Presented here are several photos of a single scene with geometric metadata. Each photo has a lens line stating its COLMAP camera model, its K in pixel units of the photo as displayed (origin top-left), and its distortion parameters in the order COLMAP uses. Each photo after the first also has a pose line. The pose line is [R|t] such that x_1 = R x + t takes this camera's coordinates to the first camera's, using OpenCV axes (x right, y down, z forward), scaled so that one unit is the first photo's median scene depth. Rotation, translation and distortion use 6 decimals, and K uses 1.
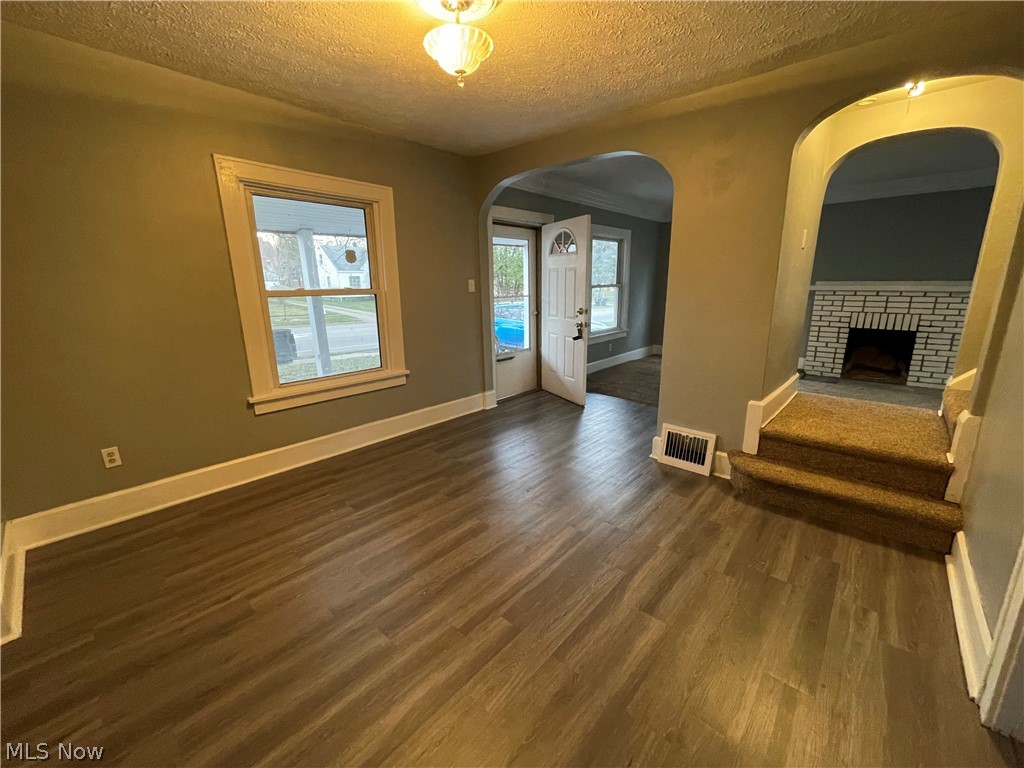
lens RADIAL K [[413.1, 0, 511.2], [0, 413.1, 382.9], [0, 0, 1]] dist [-0.003832, -0.001151]
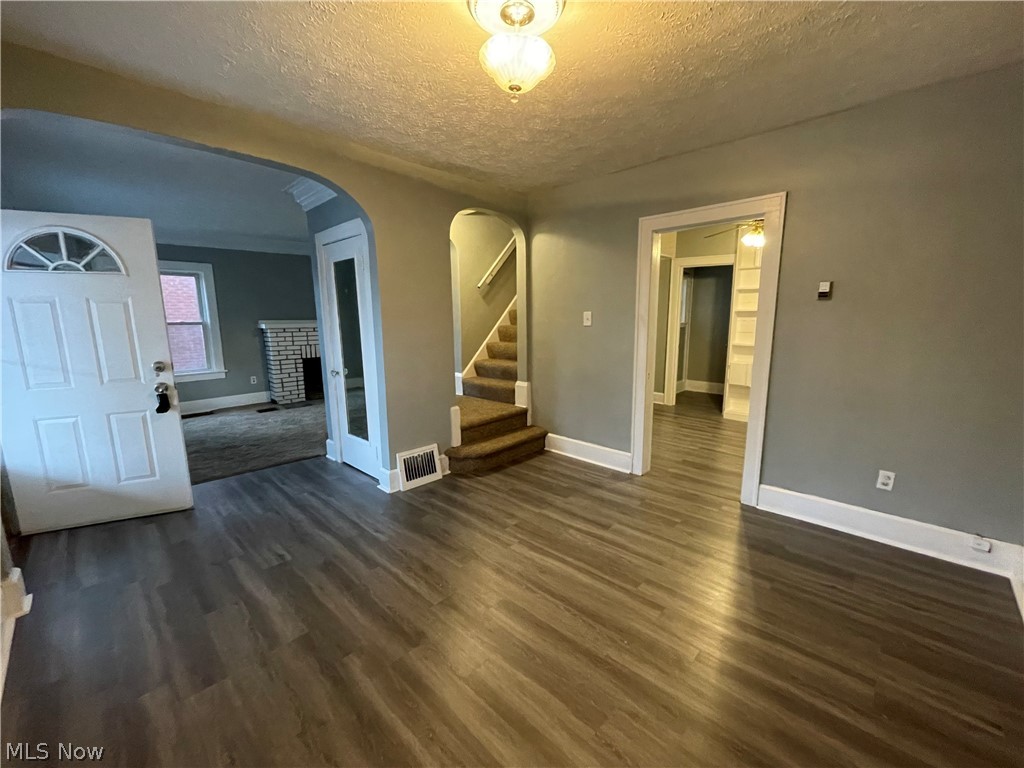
lens RADIAL K [[413.1, 0, 511.0], [0, 413.1, 383.2], [0, 0, 1]] dist [-0.003832, -0.001151]
pose [[0.034225, -0.151119, 0.987923, -0.379726], [0.242927, 0.960114, 0.138450, -0.090488], [-0.969441, 0.235255, 0.069571, 0.375297]]
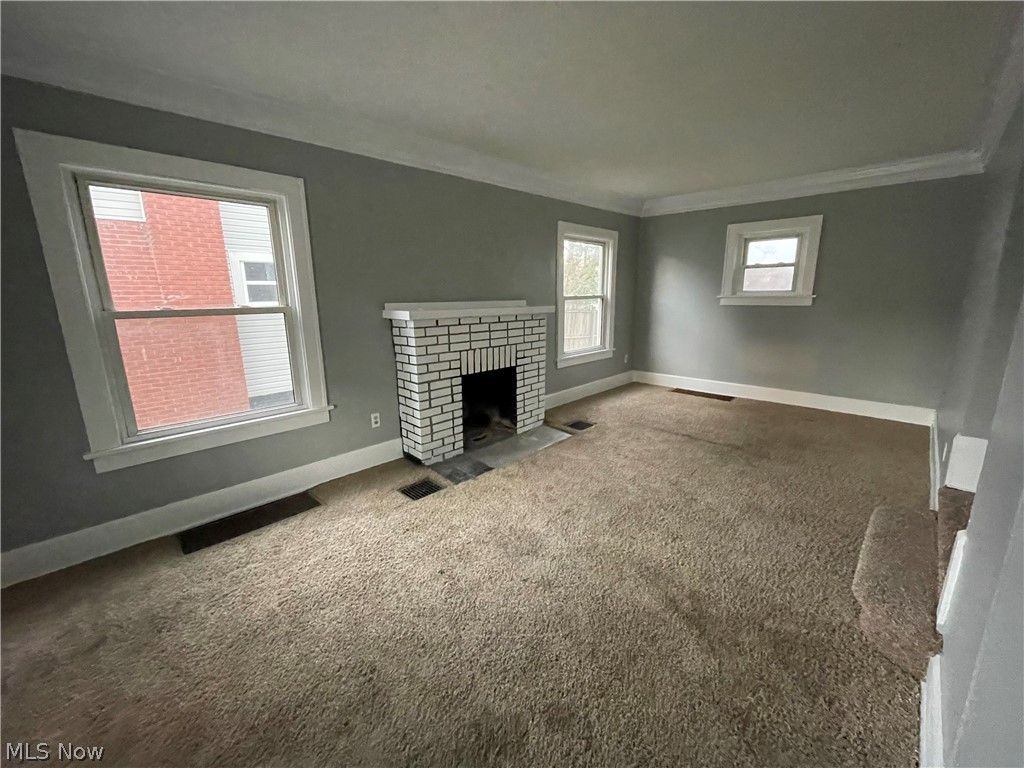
lens RADIAL K [[413.1, 0, 513.0], [0, 413.1, 383.0], [0, 0, 1]] dist [-0.003832, -0.001151]
pose [[0.029070, -0.202869, 0.978774, 0.224213], [0.243615, 0.951100, 0.189898, -0.242278], [-0.969436, 0.232924, 0.077070, 0.950843]]
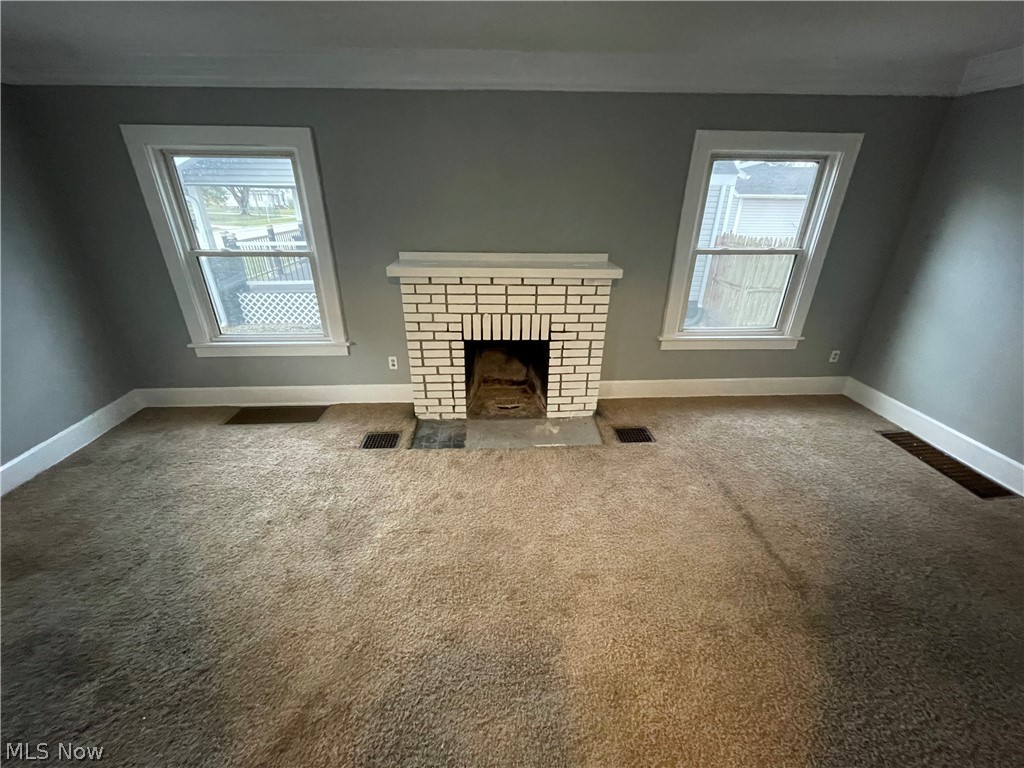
lens RADIAL K [[413.1, 0, 515.1], [0, 413.1, 384.6], [0, 0, 1]] dist [-0.003832, -0.001151]
pose [[0.698467, -0.286513, 0.655786, 0.518448], [0.149206, 0.954523, 0.258114, -0.230078], [-0.699916, -0.082436, 0.709452, 0.584125]]
